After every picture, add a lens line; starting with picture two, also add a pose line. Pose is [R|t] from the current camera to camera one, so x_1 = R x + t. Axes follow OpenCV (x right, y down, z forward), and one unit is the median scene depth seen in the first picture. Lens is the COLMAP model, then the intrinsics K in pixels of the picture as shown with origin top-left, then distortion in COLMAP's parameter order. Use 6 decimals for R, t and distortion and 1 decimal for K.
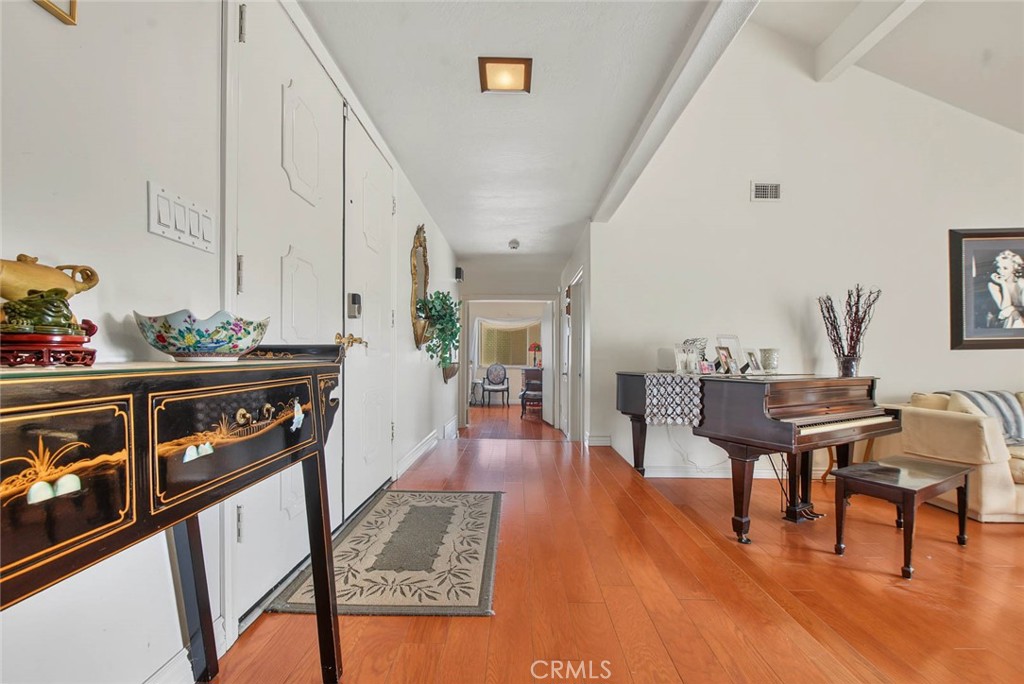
lens RADIAL K [[414.1, 0, 512.9], [0, 414.1, 348.7], [0, 0, 1]] dist [-0.000389, -0.000813]
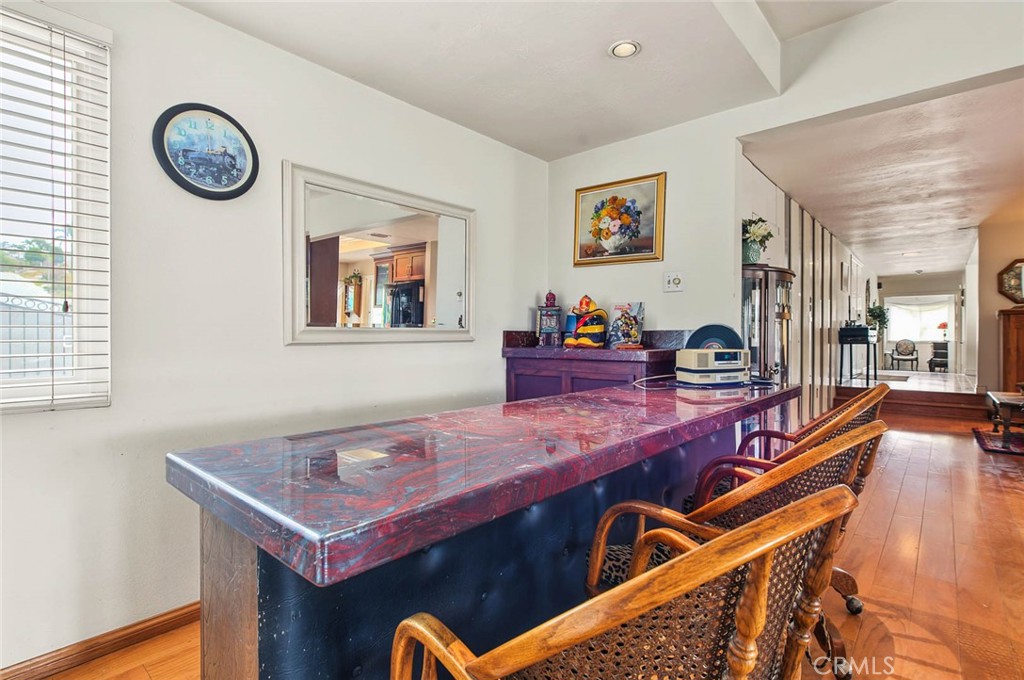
lens RADIAL K [[491.2, 0, 512.0], [0, 491.2, 340.0], [0, 0, 1]] dist [0.000122, -0.000095]
pose [[0.758008, 0.004379, -0.652231, 0.036061], [0.011045, 0.999748, 0.019548, -0.004916], [0.652152, -0.022022, 0.757768, -1.190887]]
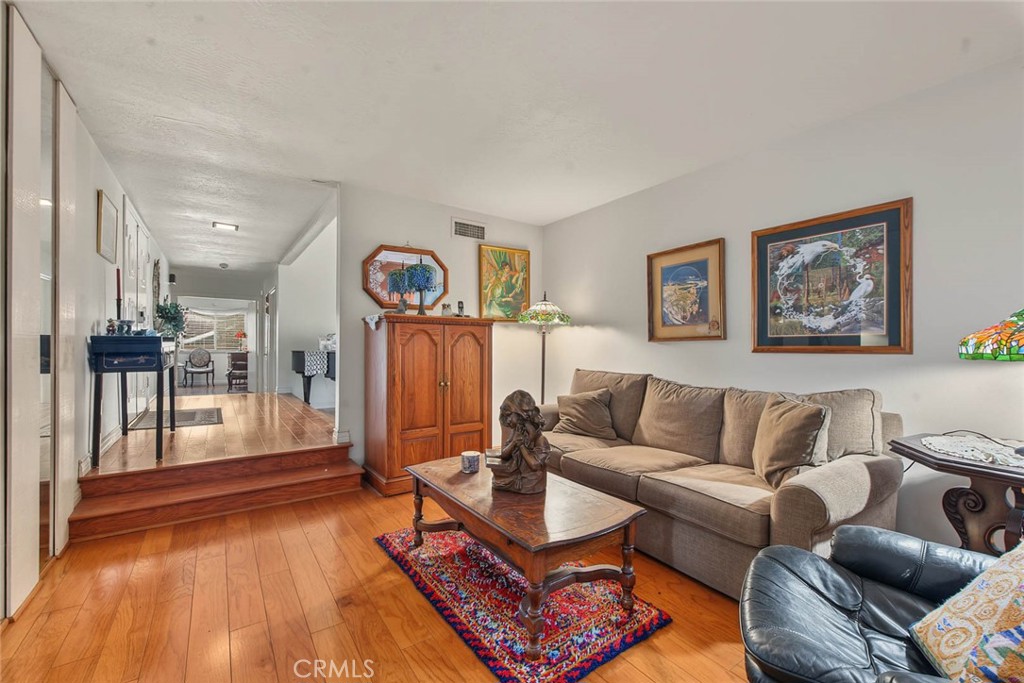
lens RADIAL K [[427.3, 0, 513.4], [0, 427.3, 347.8], [0, 0, 1]] dist [0.010587, -0.010205]
pose [[0.815921, 0.001029, 0.578162, -0.023943], [-0.017056, 0.999606, 0.022290, -0.007195], [-0.577911, -0.028048, 0.815617, -0.535747]]
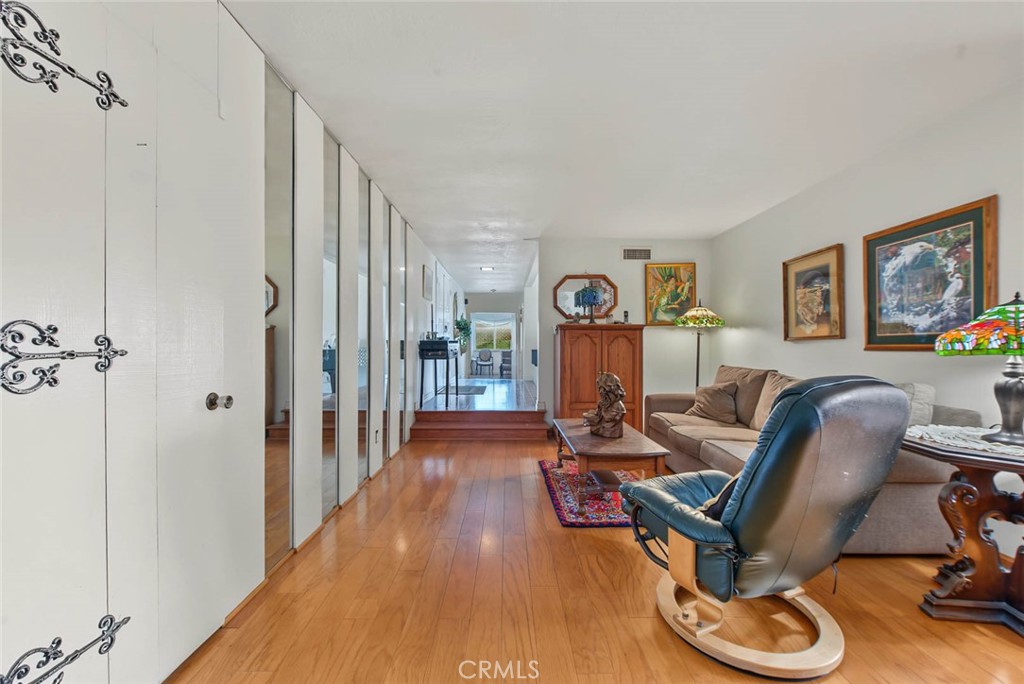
lens RADIAL K [[414.1, 0, 512.9], [0, 414.1, 348.7], [0, 0, 1]] dist [-0.000389, -0.000813]
pose [[0.999671, 0.002486, 0.025529, 0.031708], [-0.003236, 0.999563, 0.029370, -0.010442], [-0.025445, -0.029443, 0.999243, -0.729930]]
